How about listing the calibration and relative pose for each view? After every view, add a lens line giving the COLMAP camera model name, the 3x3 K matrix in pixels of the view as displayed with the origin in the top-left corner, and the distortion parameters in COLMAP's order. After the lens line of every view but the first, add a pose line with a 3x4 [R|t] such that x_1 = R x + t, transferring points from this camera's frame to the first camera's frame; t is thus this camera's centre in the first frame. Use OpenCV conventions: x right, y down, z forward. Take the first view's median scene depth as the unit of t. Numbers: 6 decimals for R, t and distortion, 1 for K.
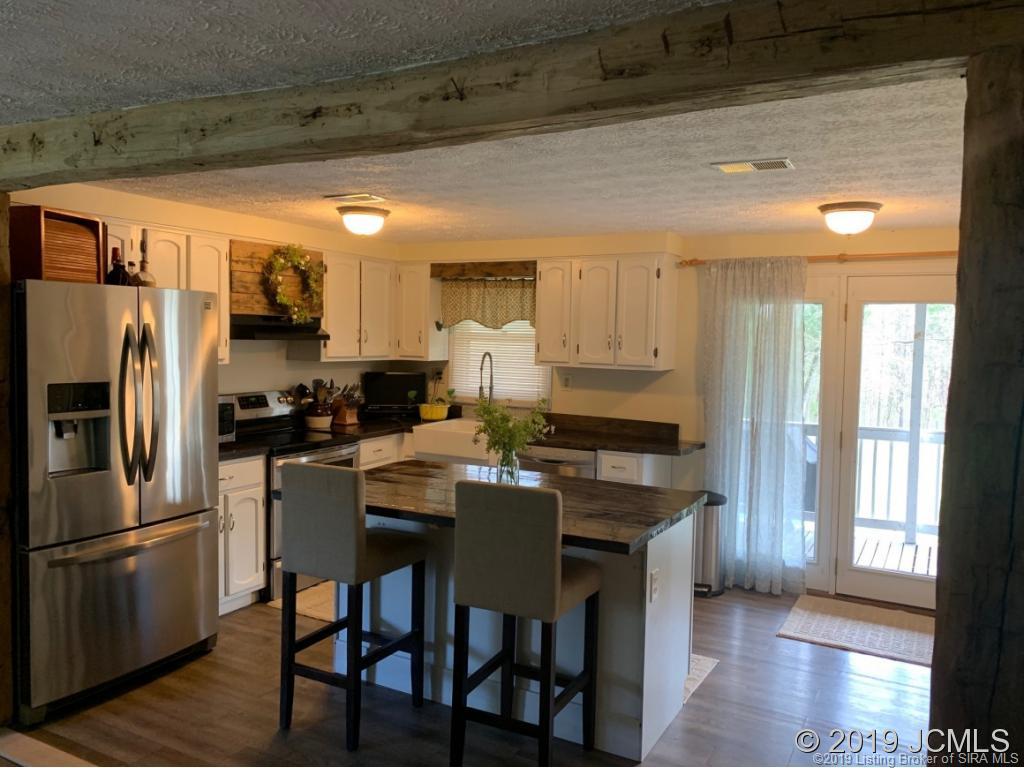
lens RADIAL K [[783.0, 0, 513.7], [0, 783.0, 383.6], [0, 0, 1]] dist [0.035009, -0.030623]
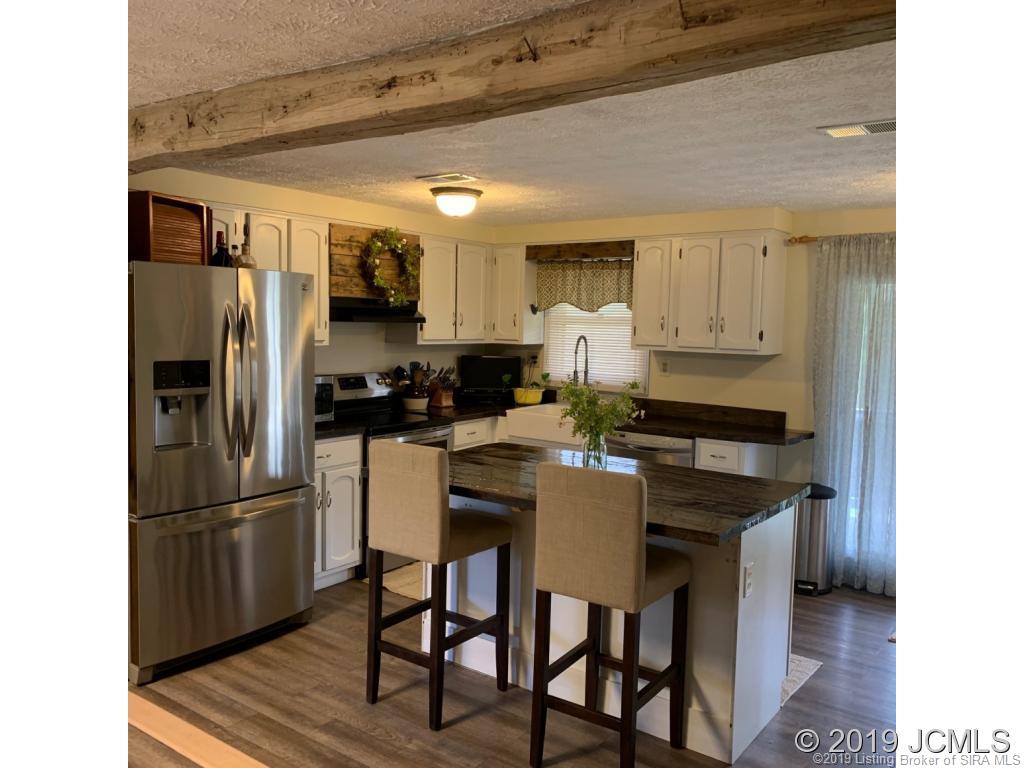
lens RADIAL K [[784.1, 0, 512.5], [0, 784.1, 382.8], [0, 0, 1]] dist [0.032107, -0.029937]
pose [[0.990539, 0.011780, -0.136727, 0.021180], [-0.009743, 0.999832, 0.015556, 0.007121], [0.136887, -0.014077, 0.990487, 0.024405]]
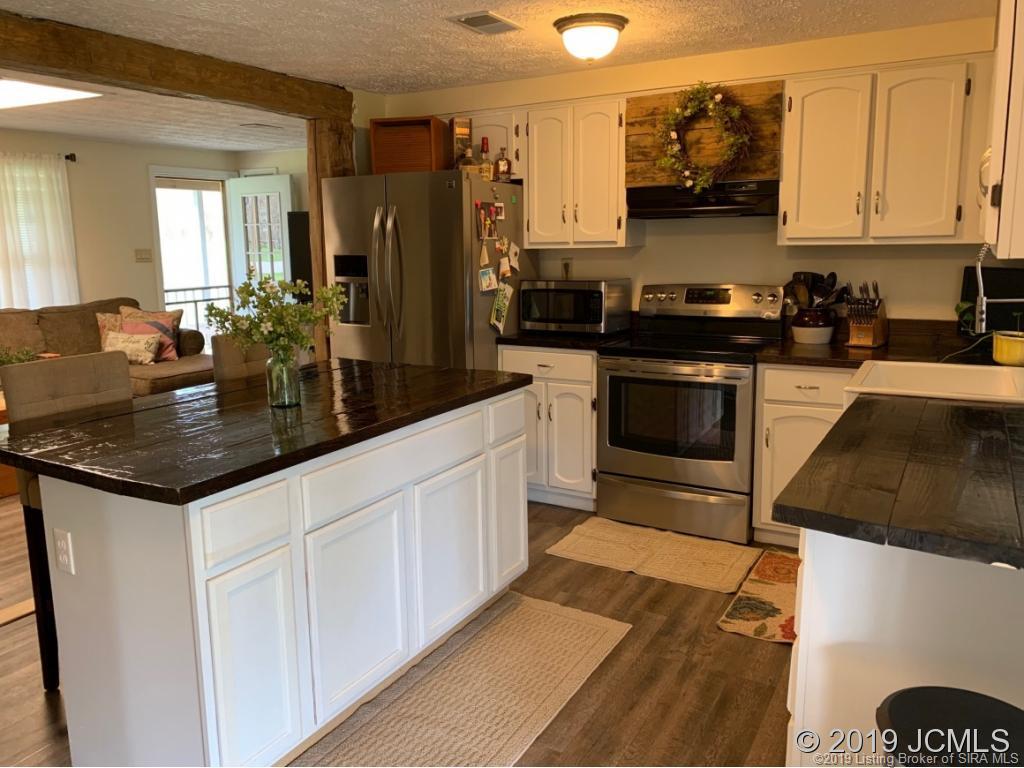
lens RADIAL K [[783.0, 0, 512.3], [0, 783.0, 383.0], [0, 0, 1]] dist [0.035009, -0.030623]
pose [[-0.033674, 0.154519, -0.987416, 0.701427], [-0.053035, 0.986308, 0.156154, -0.005769], [0.998025, 0.057626, -0.025018, 1.185078]]
